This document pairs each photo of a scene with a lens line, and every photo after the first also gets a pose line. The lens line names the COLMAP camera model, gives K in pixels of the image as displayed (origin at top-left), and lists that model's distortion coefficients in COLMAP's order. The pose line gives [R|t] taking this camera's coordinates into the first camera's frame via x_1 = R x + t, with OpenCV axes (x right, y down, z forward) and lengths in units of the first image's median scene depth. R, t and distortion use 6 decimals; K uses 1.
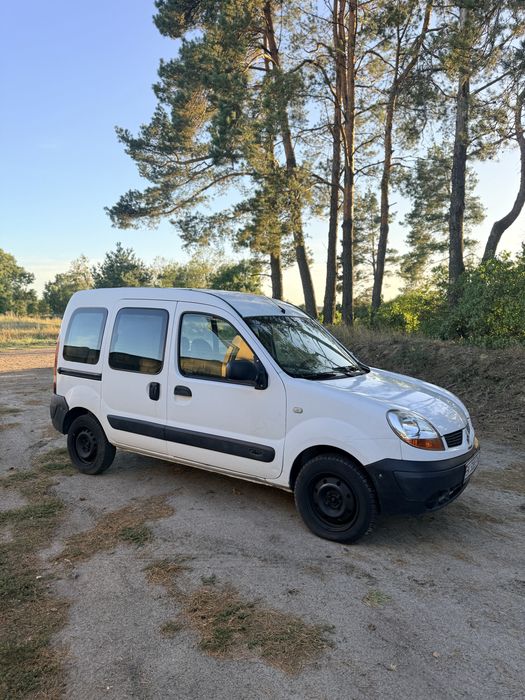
lens RADIAL K [[496.5, 0, 267.2], [0, 496.5, 349.9], [0, 0, 1]] dist [0.056853, -0.064647]
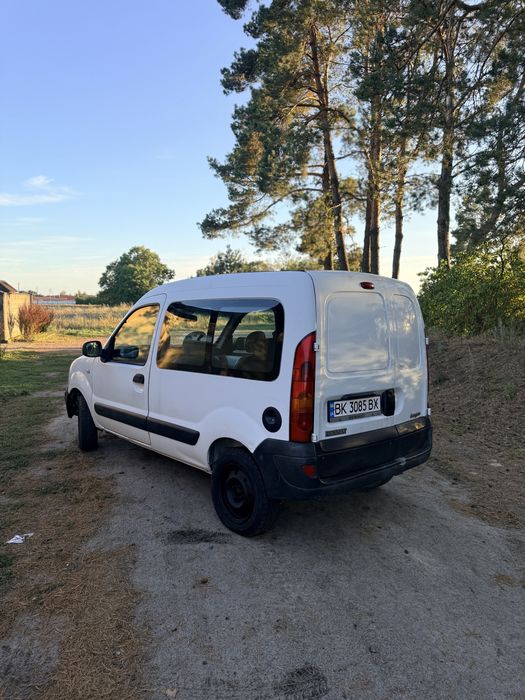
lens RADIAL K [[496.5, 0, 265.1], [0, 496.5, 356.8], [0, 0, 1]] dist [0.056853, -0.064647]
pose [[0.963829, 0.029787, -0.264853, 0.198812], [-0.021735, 0.999210, 0.033280, 0.010471], [0.265635, -0.026320, 0.963714, -0.196834]]
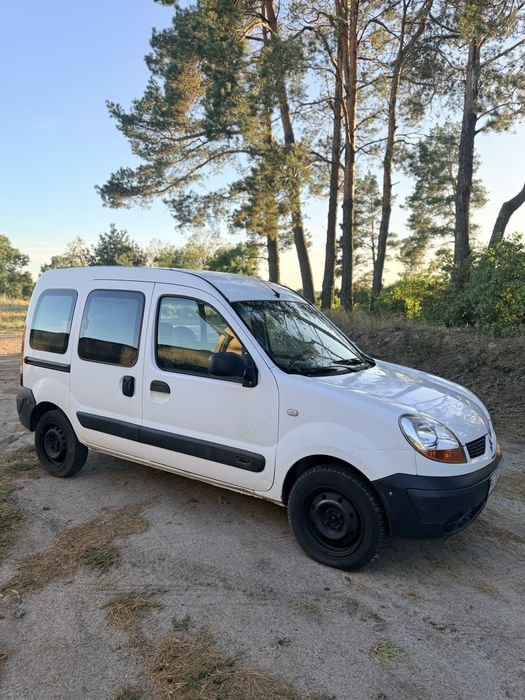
lens RADIAL K [[496.5, 0, 264.6], [0, 496.5, 349.8], [0, 0, 1]] dist [0.056853, -0.064647]
pose [[0.999974, 0.007138, 0.000700, 0.002426], [-0.007156, 0.999490, 0.031133, -0.002133], [-0.000478, -0.031137, 0.999515, 0.029362]]
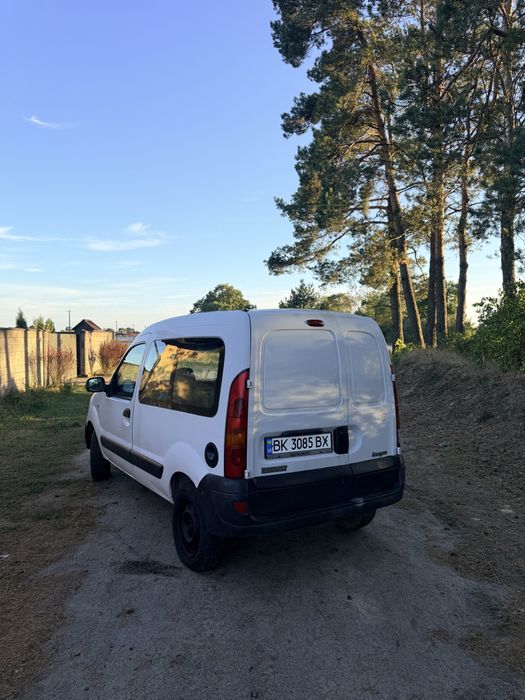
lens RADIAL K [[496.5, 0, 264.3], [0, 496.5, 359.5], [0, 0, 1]] dist [0.056853, -0.064647]
pose [[0.904166, 0.007031, -0.427122, 0.249496], [-0.019298, 0.999516, -0.024397, 0.007922], [0.426744, 0.030302, 0.903865, -0.183234]]
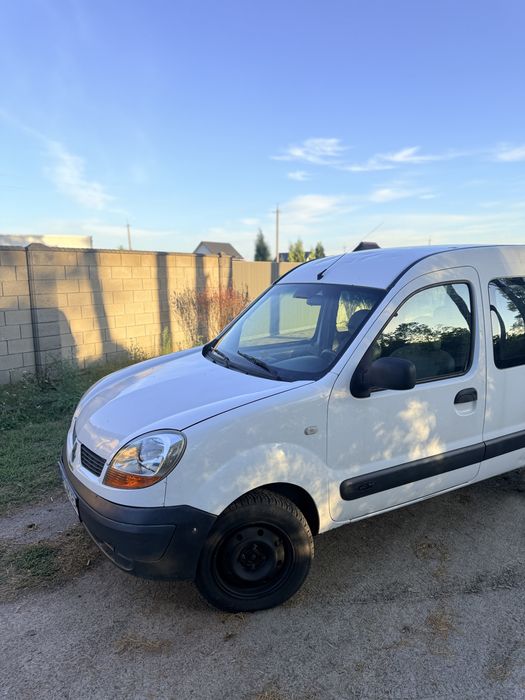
lens RADIAL K [[496.5, 0, 258.6], [0, 496.5, 347.5], [0, 0, 1]] dist [0.056853, -0.064647]
pose [[0.398320, 0.123535, -0.908889, 0.041743], [-0.052337, 0.992336, 0.111940, -0.020996], [0.915752, 0.002981, 0.401733, 0.273826]]
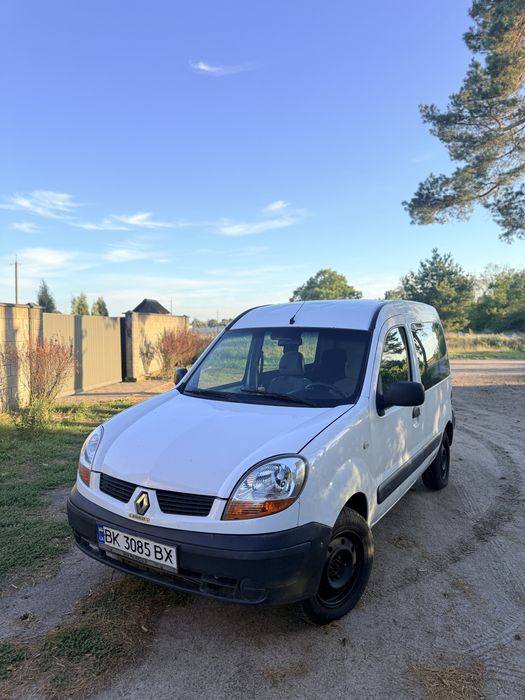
lens RADIAL K [[496.5, 0, 260.2], [0, 496.5, 351.0], [0, 0, 1]] dist [0.056853, -0.064647]
pose [[0.797020, 0.013068, -0.603811, -0.001318], [-0.029664, 0.999406, -0.017526, -0.011179], [0.603223, 0.031880, 0.796935, 0.195150]]
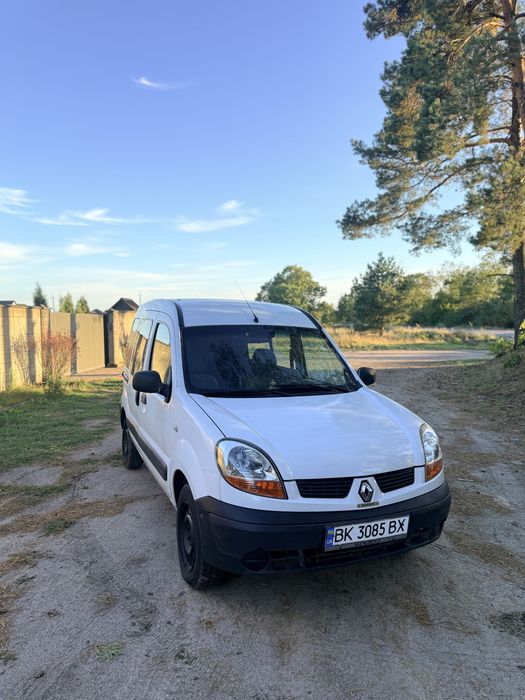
lens RADIAL K [[496.5, 0, 257.0], [0, 496.5, 349.5], [0, 0, 1]] dist [0.056853, -0.064647]
pose [[0.827715, 0.017939, -0.560863, 0.130787], [-0.027948, 0.999566, -0.009275, -0.003652], [0.560453, 0.023352, 0.827857, 0.059365]]
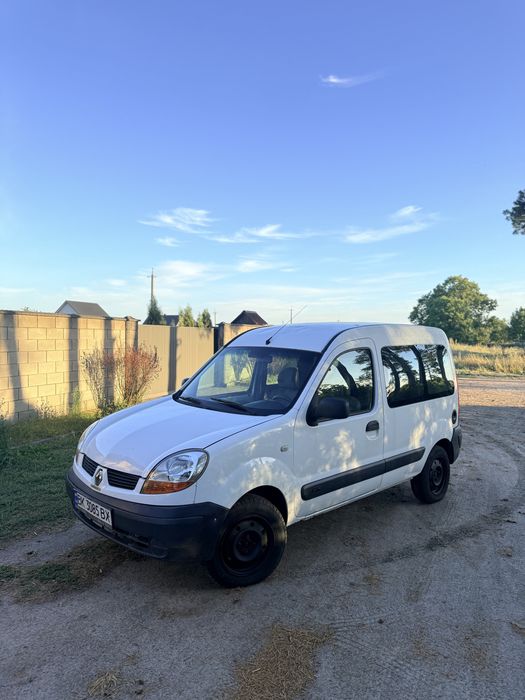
lens RADIAL K [[496.5, 0, 258.1], [0, 496.5, 343.8], [0, 0, 1]] dist [0.056853, -0.064647]
pose [[0.619281, 0.011083, -0.785091, 0.072128], [-0.062916, 0.997386, -0.035548, -0.017728], [0.782645, 0.071409, 0.618359, 0.212526]]
